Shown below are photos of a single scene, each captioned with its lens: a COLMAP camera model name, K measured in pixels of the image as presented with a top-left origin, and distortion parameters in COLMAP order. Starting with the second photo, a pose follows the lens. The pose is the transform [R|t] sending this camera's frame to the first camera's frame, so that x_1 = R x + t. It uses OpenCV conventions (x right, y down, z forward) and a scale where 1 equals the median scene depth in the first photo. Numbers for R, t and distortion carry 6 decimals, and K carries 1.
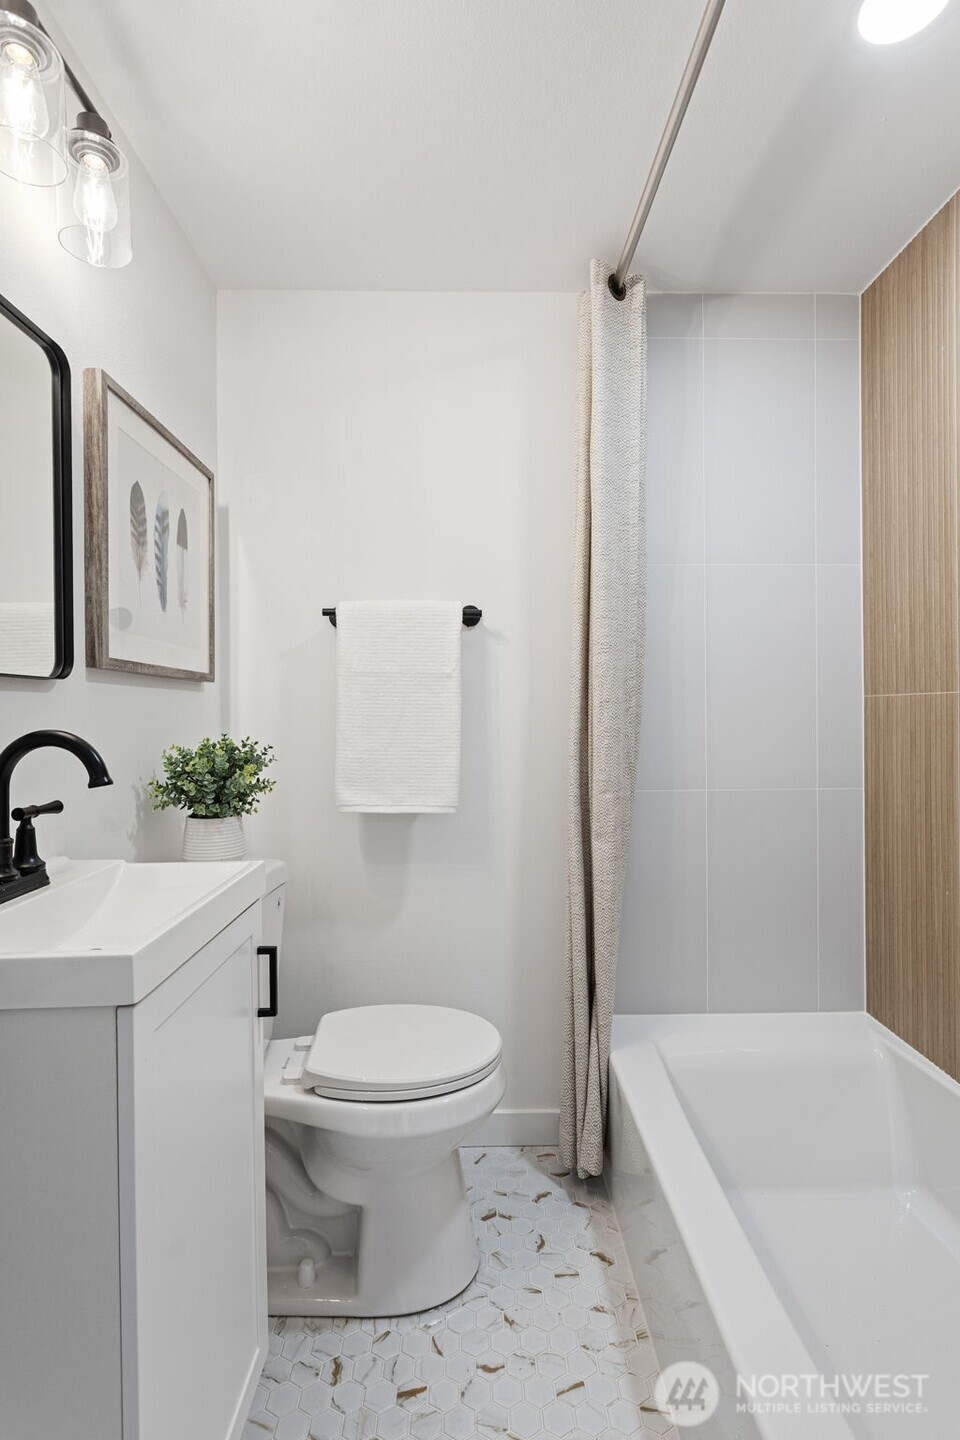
lens RADIAL K [[727.5, 0, 487.0], [0, 727.5, 712.6], [0, 0, 1]] dist [0.003225, -0.000733]
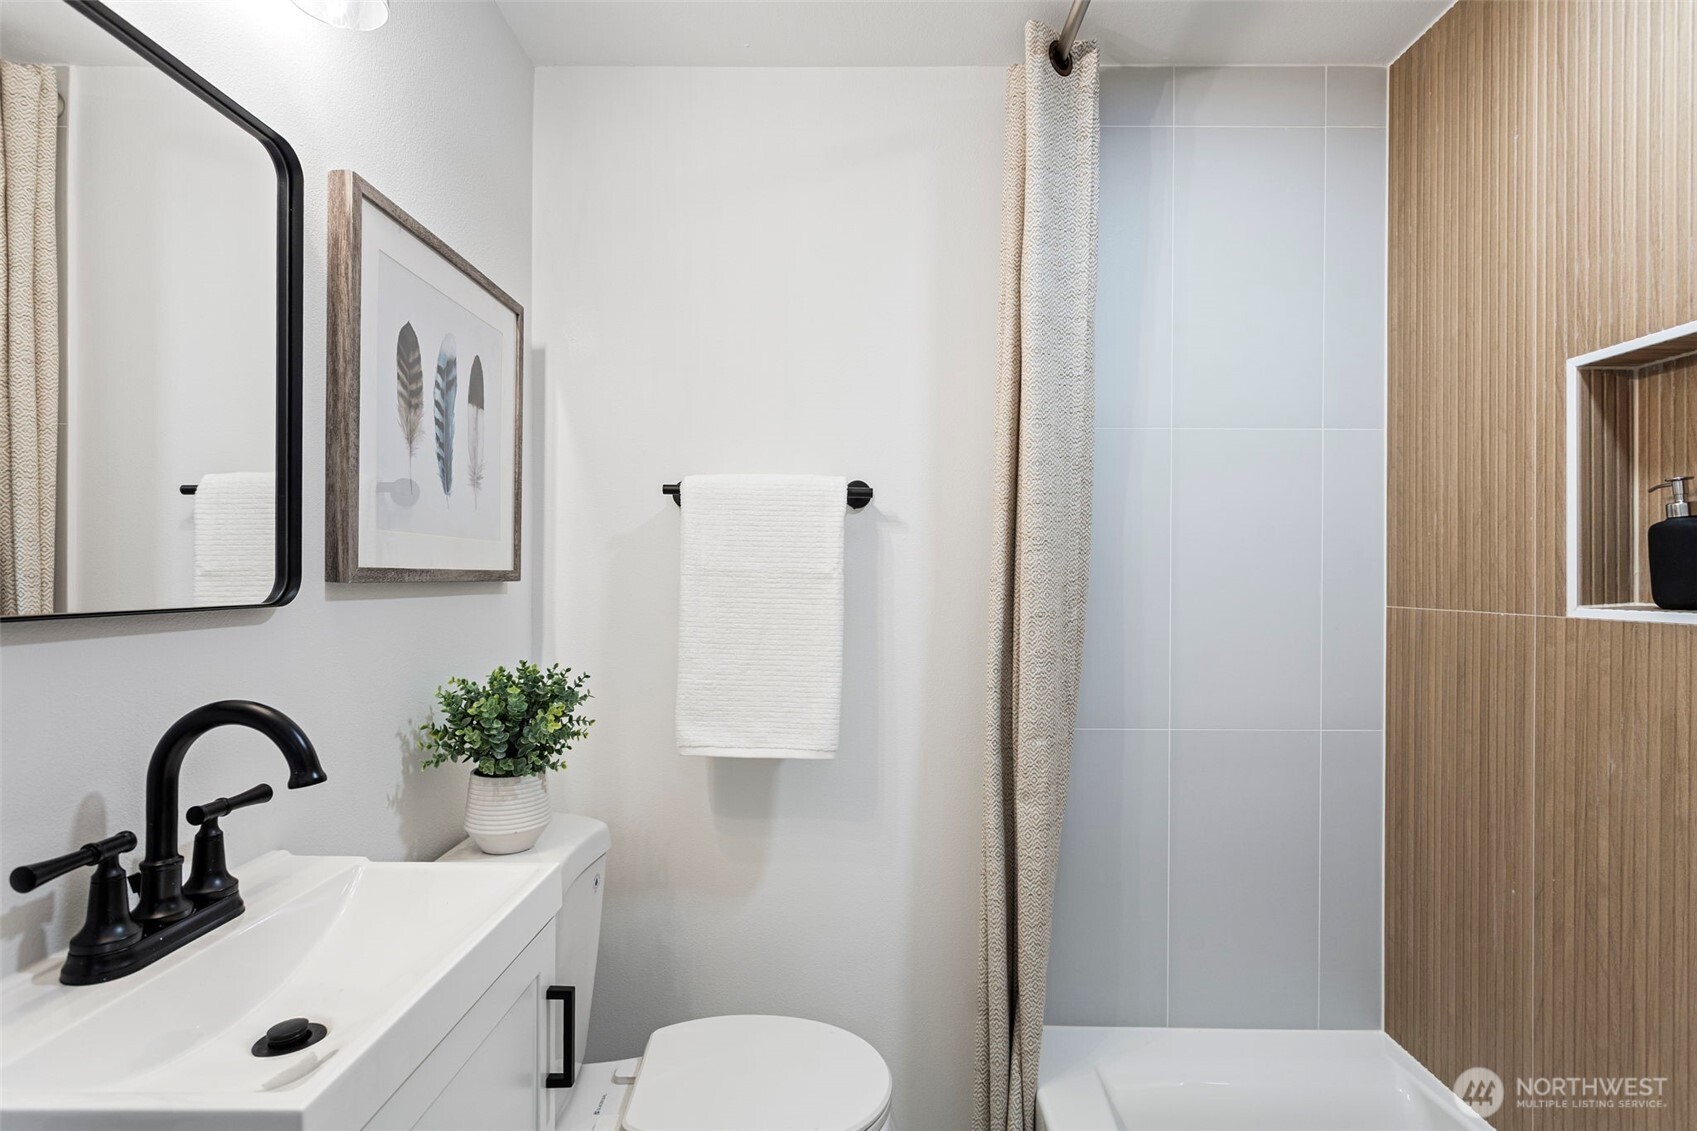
lens RADIAL K [[857.3, 0, 845.4], [0, 857.3, 570.3], [0, 0, 1]] dist [0.003225, -0.000733]
pose [[0.999177, 0.013688, -0.038180, -0.000285], [-0.013792, 0.999902, -0.002447, -0.056568], [0.038142, 0.002971, 0.999268, 0.118387]]
